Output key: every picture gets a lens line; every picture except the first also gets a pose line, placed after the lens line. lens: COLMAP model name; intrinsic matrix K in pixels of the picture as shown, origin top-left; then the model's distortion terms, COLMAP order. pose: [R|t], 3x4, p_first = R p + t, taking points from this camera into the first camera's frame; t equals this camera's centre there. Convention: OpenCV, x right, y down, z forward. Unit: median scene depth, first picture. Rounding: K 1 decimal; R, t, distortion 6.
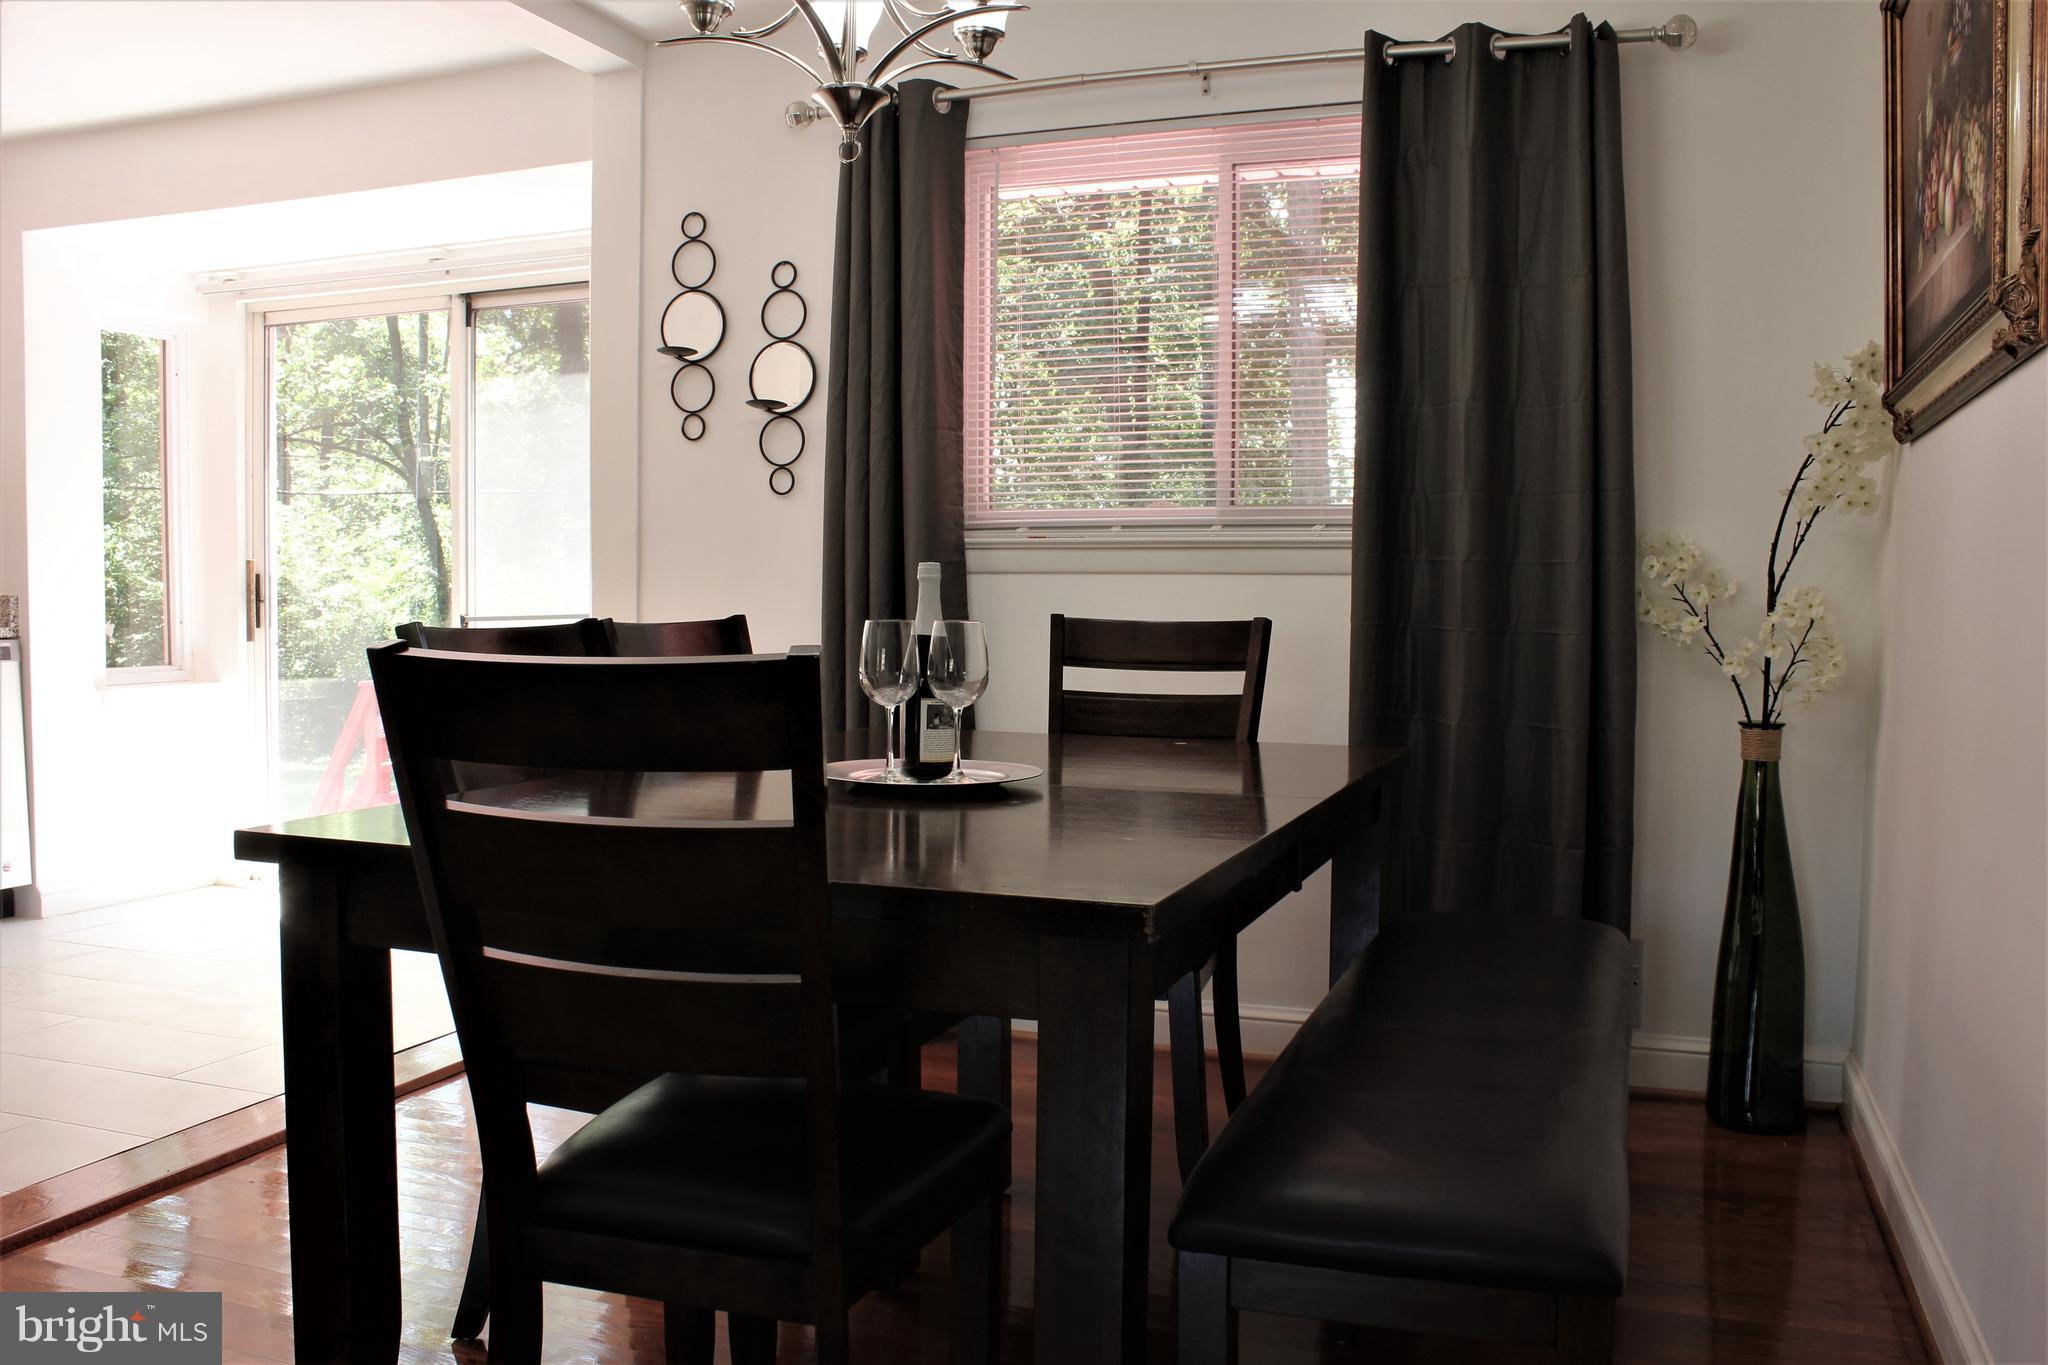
lens RADIAL K [[1694.3, 0, 1029.7], [0, 1694.3, 687.9], [0, 0, 1]] dist [-0.161910, 0.132484]
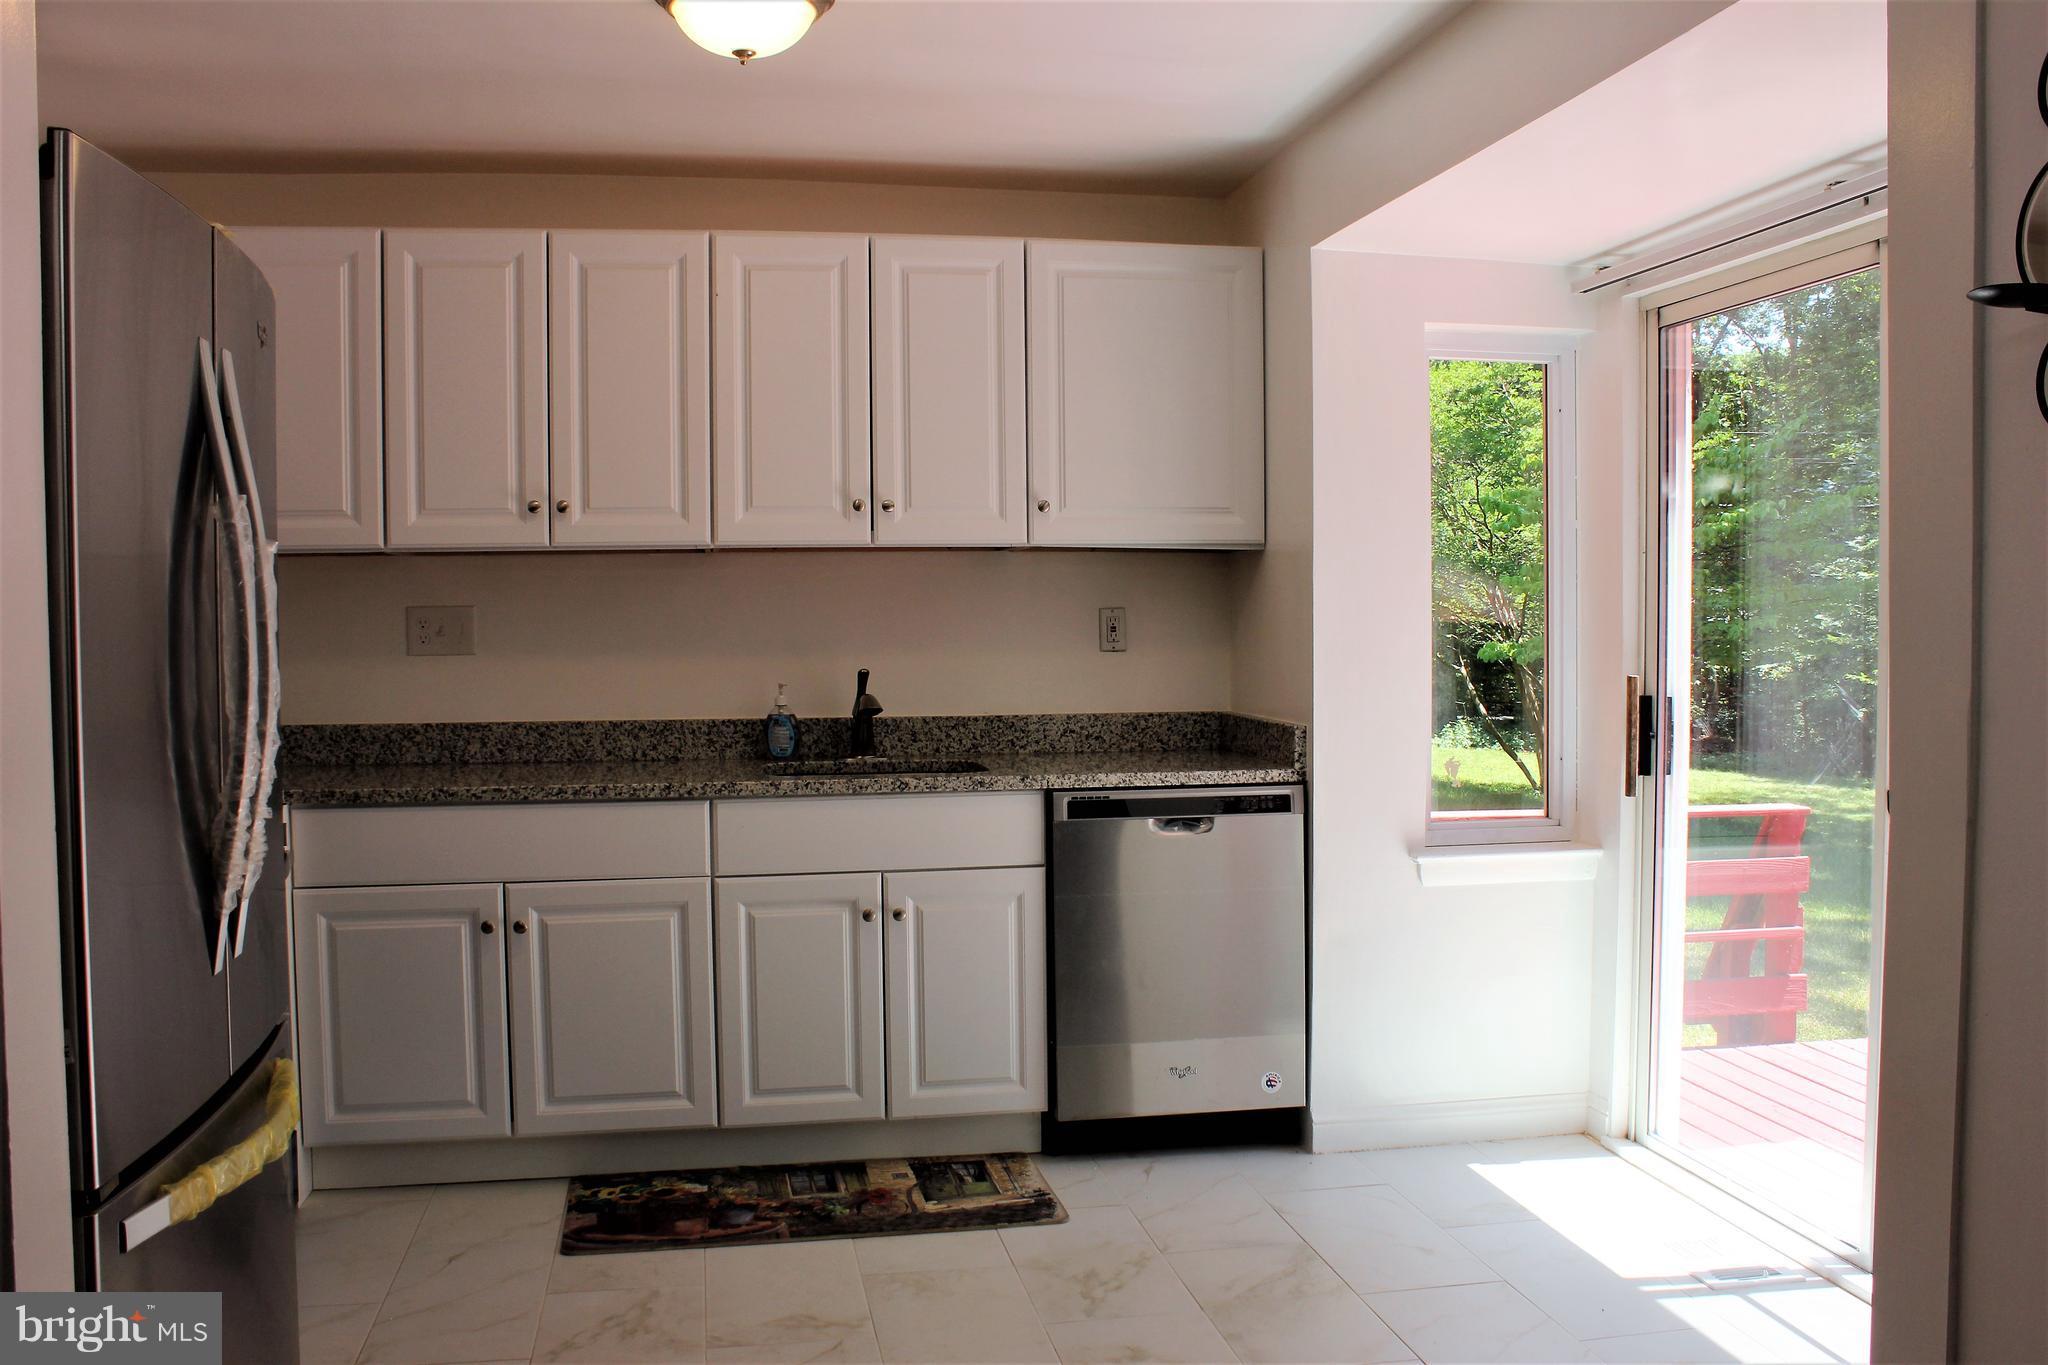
lens RADIAL K [[1813.3, 0, 1012.6], [0, 1813.3, 682.2], [0, 0, 1]] dist [-0.134201, 0.029841]
pose [[0.503960, 0.029197, -0.863233, 0.044867], [-0.040808, 0.999117, 0.009970, -0.104384], [0.862762, 0.030202, 0.504707, 0.590881]]
